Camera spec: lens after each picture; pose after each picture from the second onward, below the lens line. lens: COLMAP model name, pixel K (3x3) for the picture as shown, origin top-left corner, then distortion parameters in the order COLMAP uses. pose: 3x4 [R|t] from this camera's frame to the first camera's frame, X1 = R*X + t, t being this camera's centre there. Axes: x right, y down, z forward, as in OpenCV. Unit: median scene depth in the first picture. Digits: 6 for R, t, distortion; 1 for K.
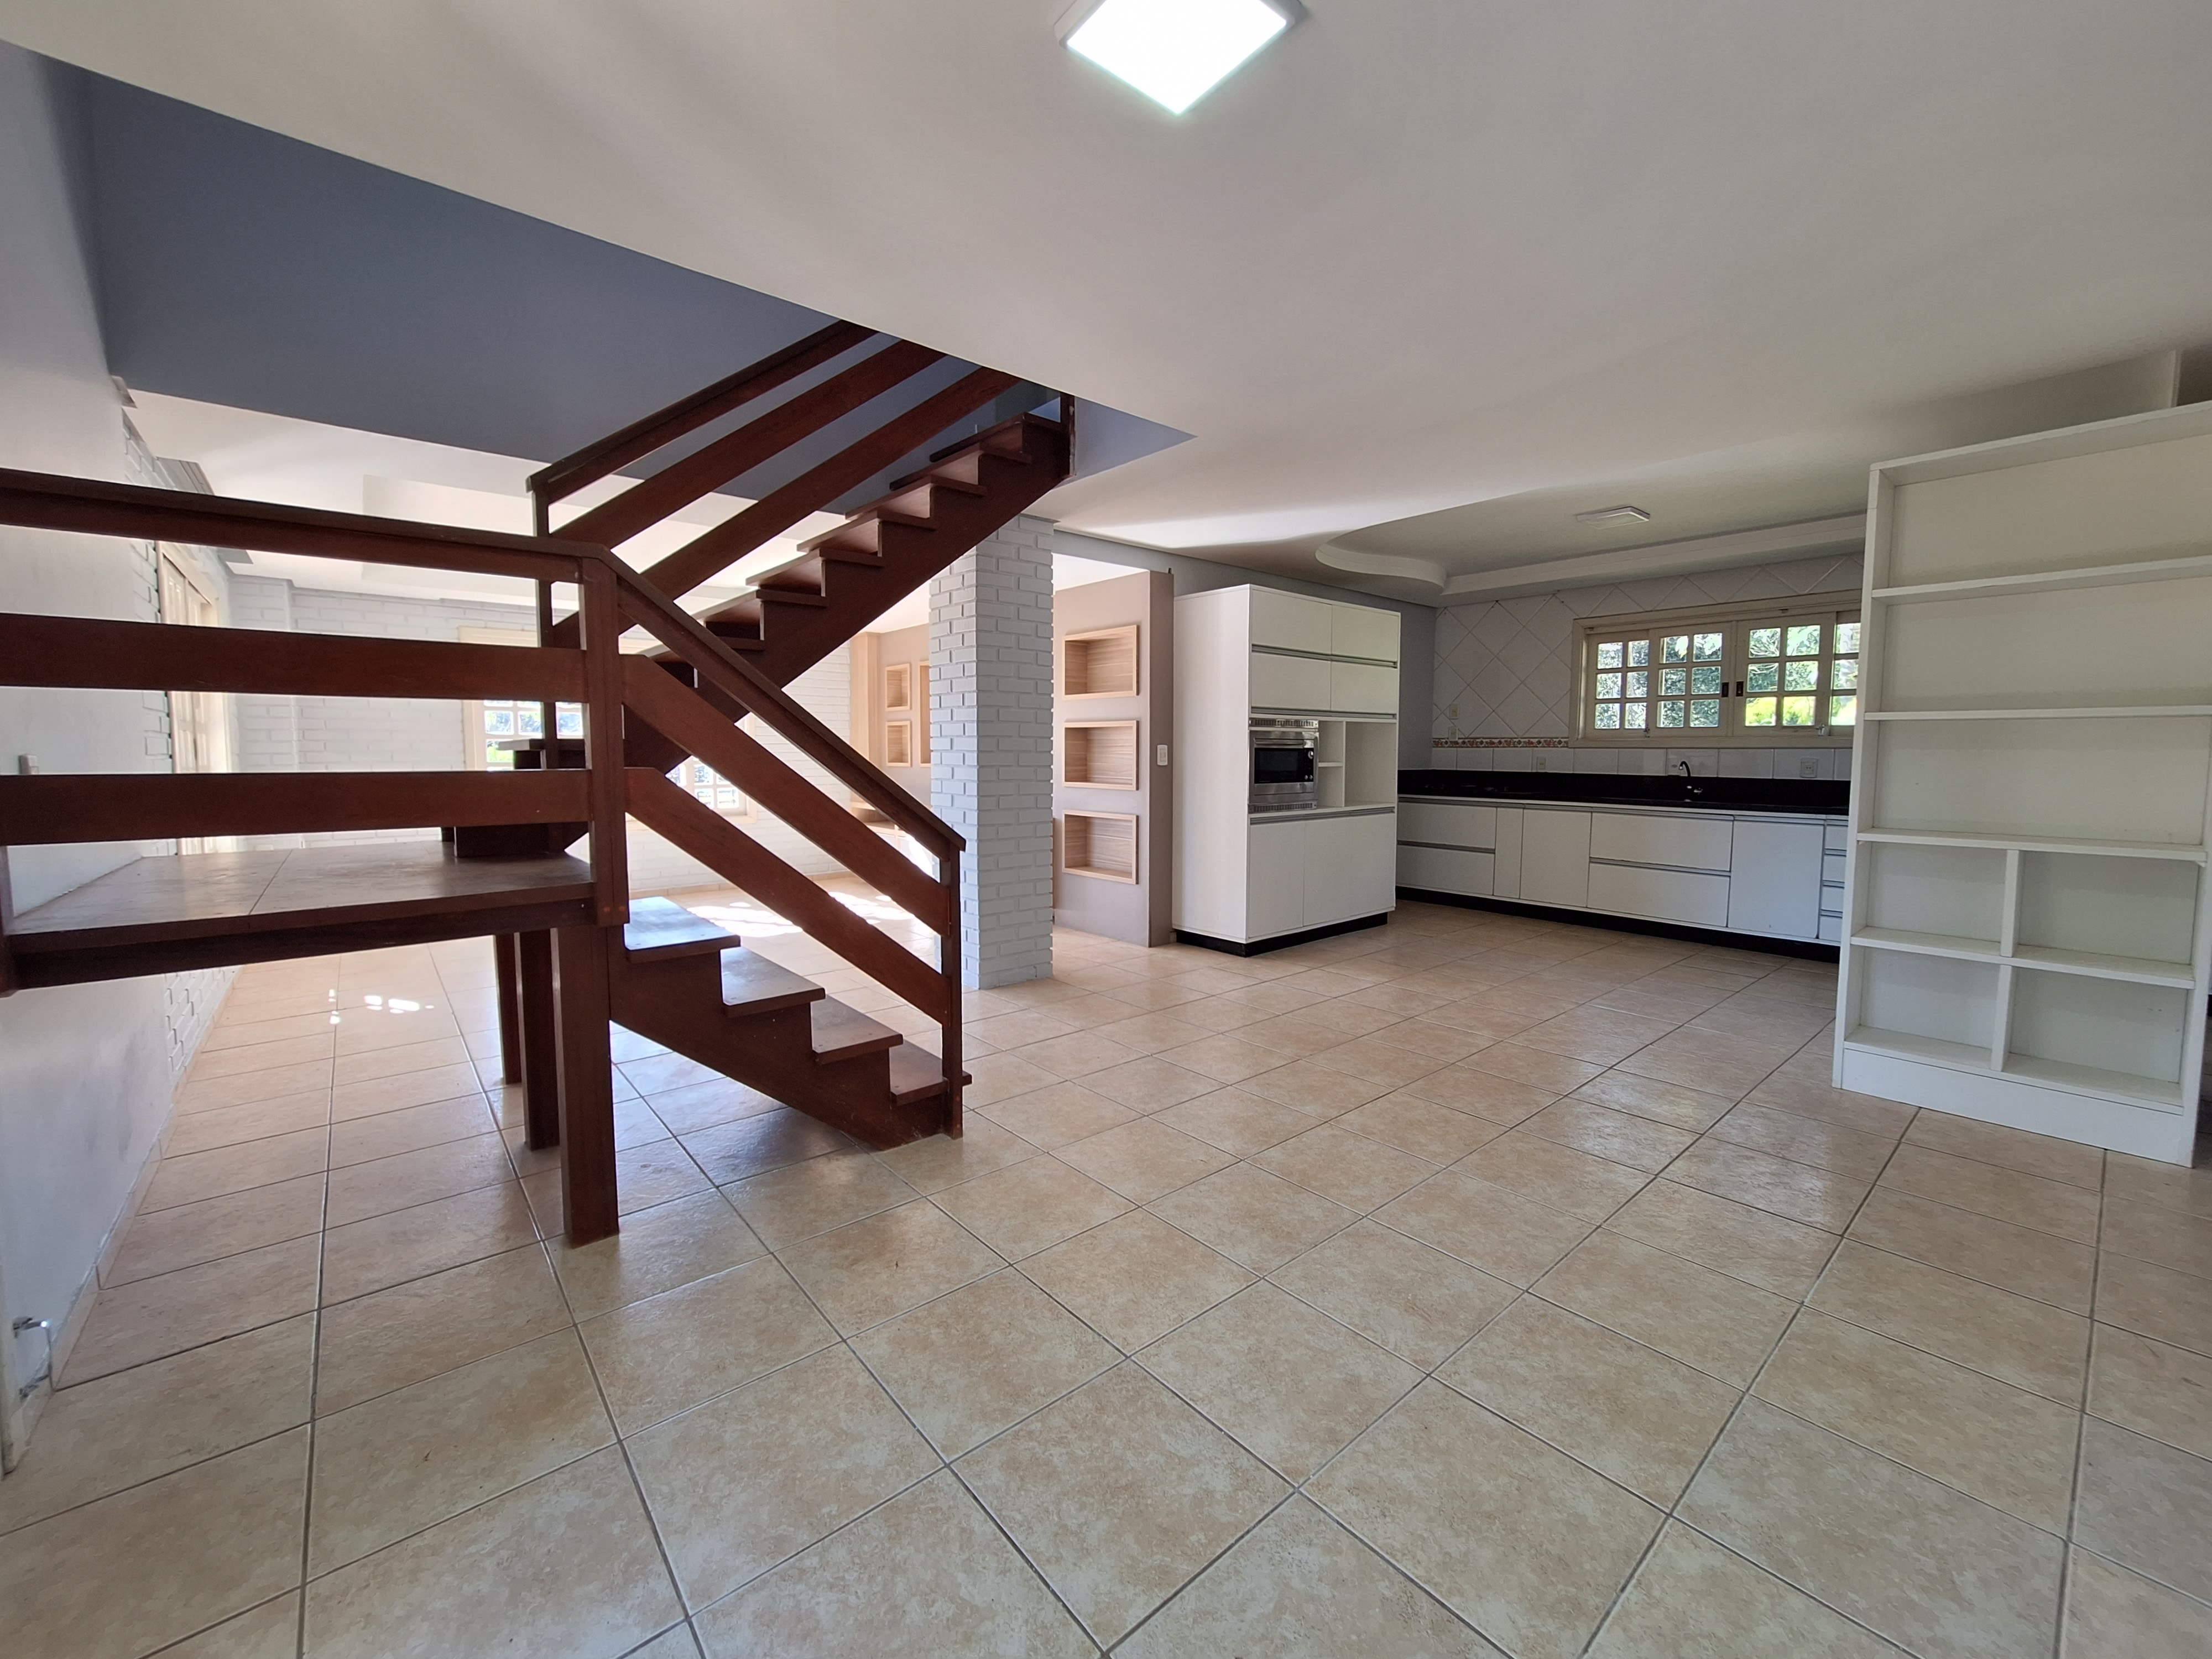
lens RADIAL K [[875.8, 0, 1110.9], [0, 875.8, 815.4], [0, 0, 1]] dist [-0.001442, 0.000023]
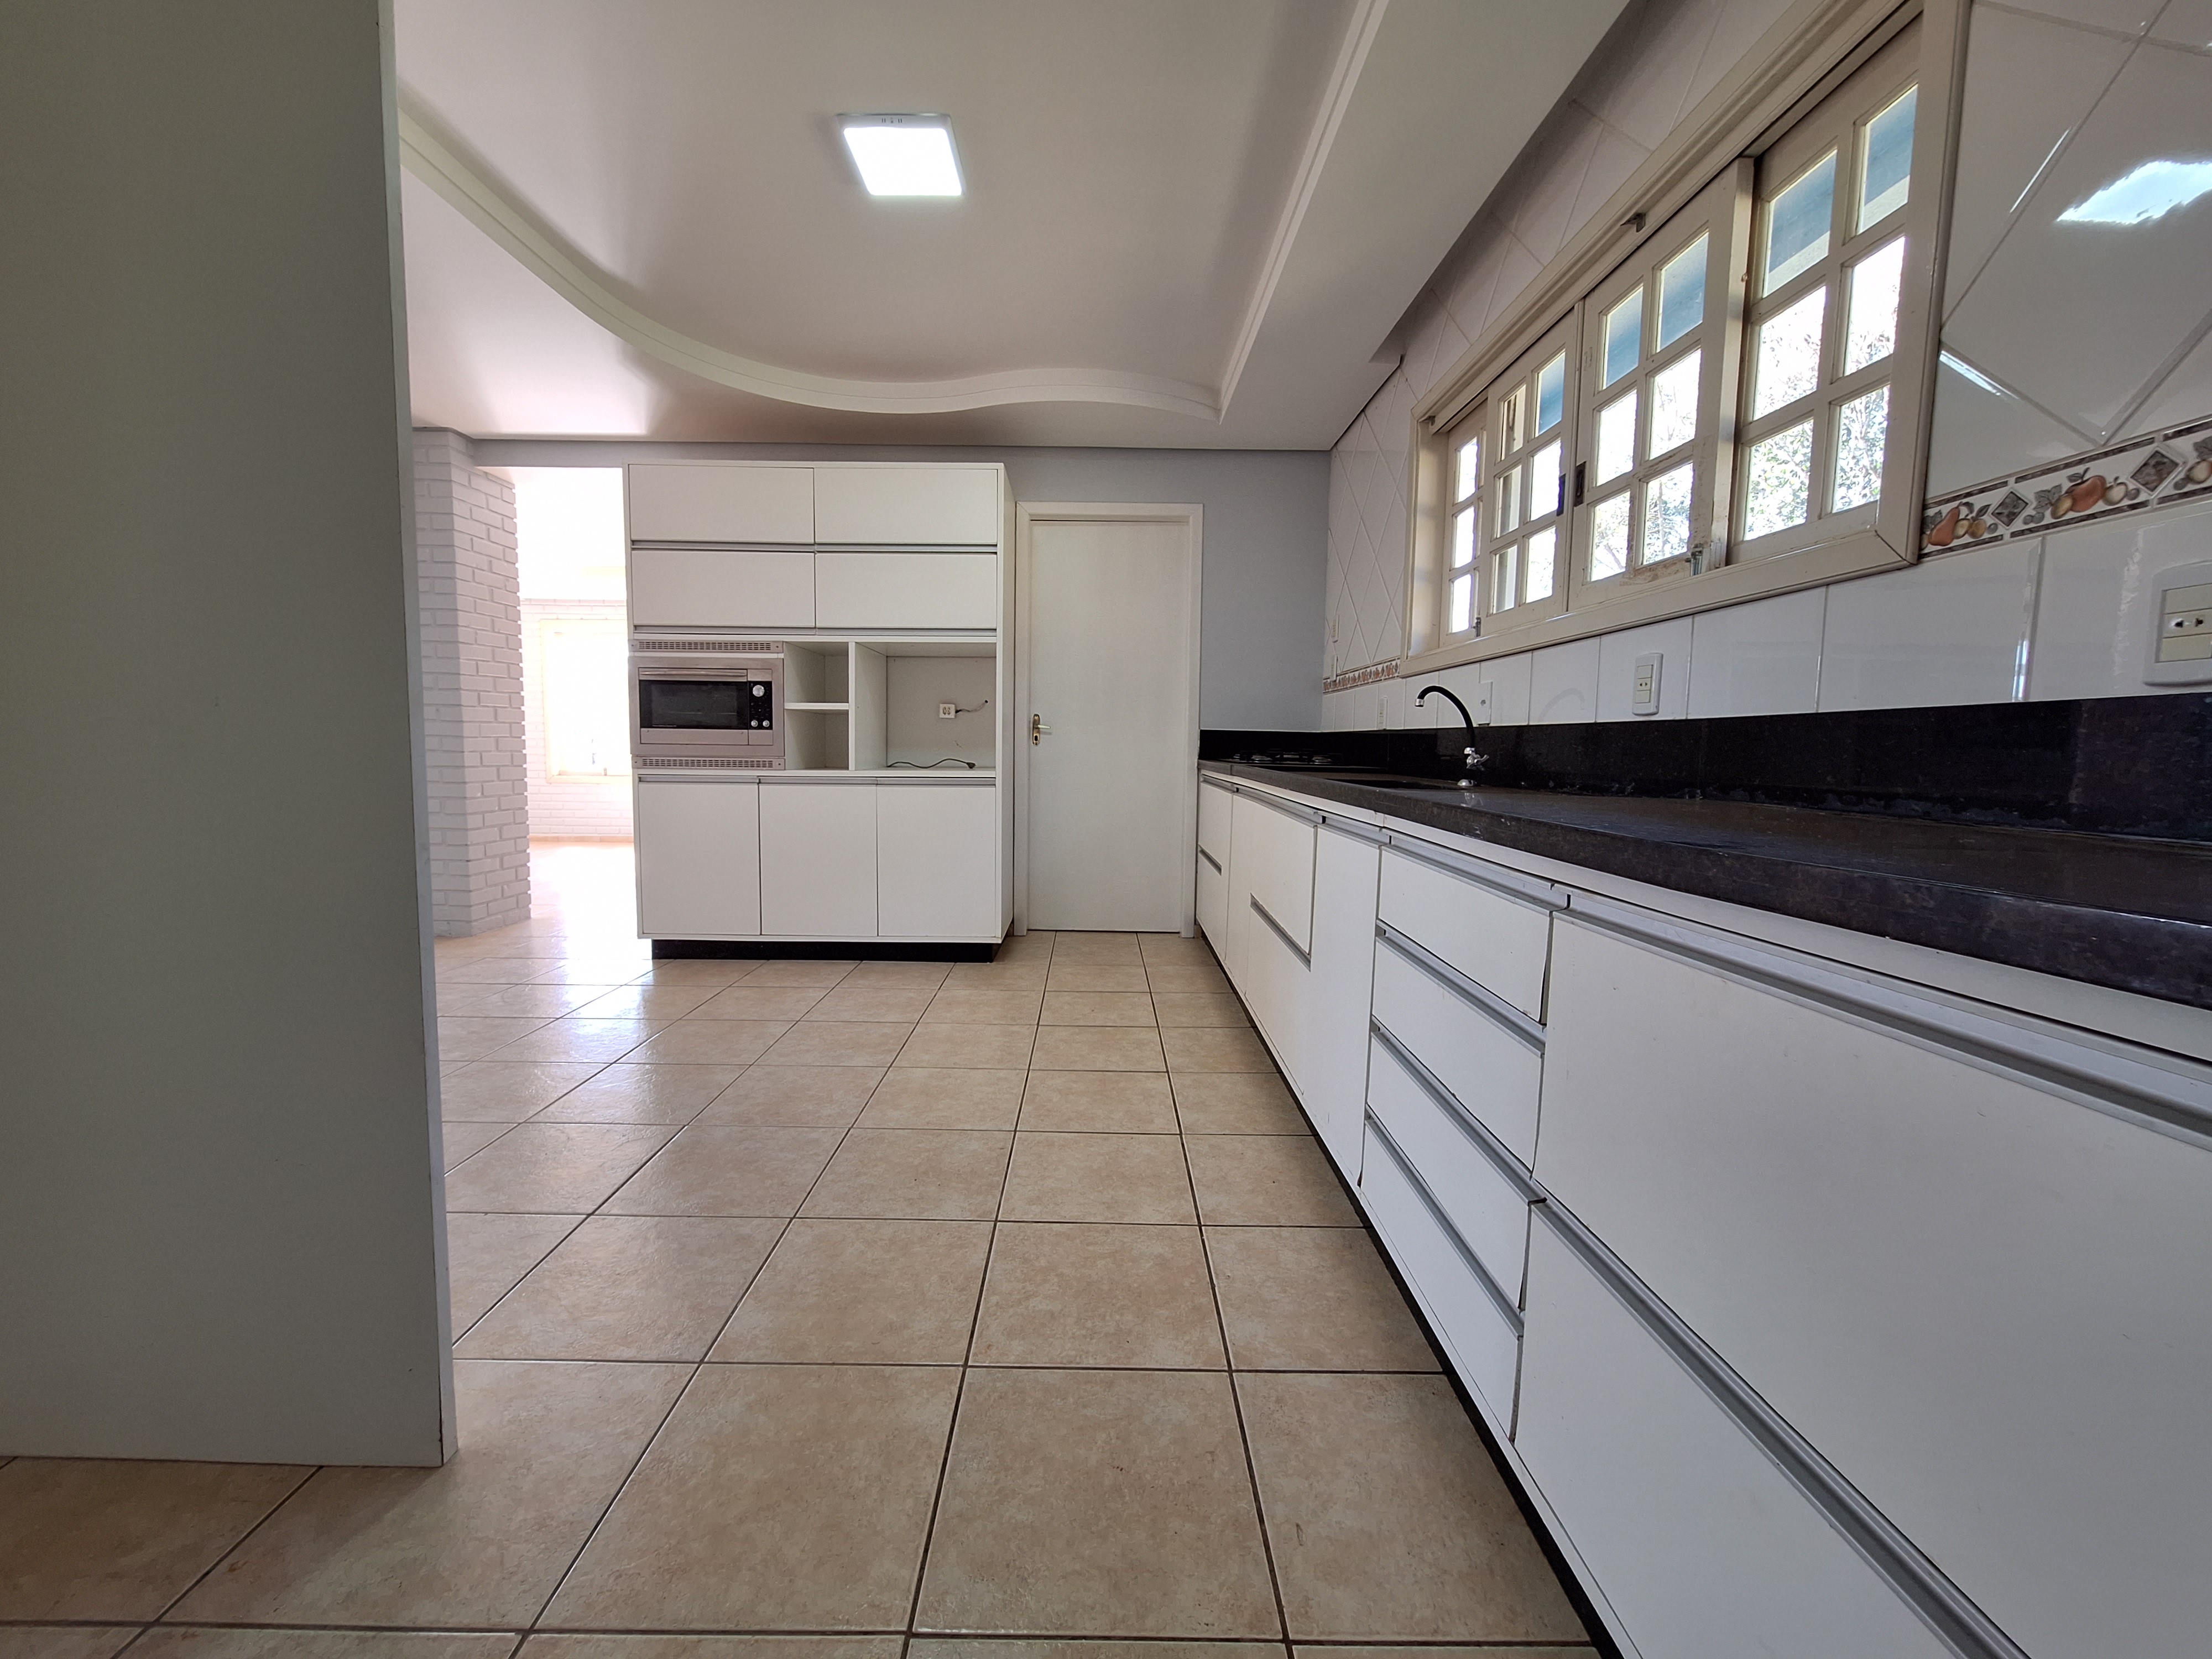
lens RADIAL K [[875.8, 0, 1097.7], [0, 875.8, 831.6], [0, 0, 1]] dist [-0.001442, 0.000023]
pose [[0.752841, 0.072665, -0.654179, 0.894089], [-0.060696, 0.997317, 0.040930, -0.001351], [0.655398, 0.008892, 0.755232, 0.643846]]
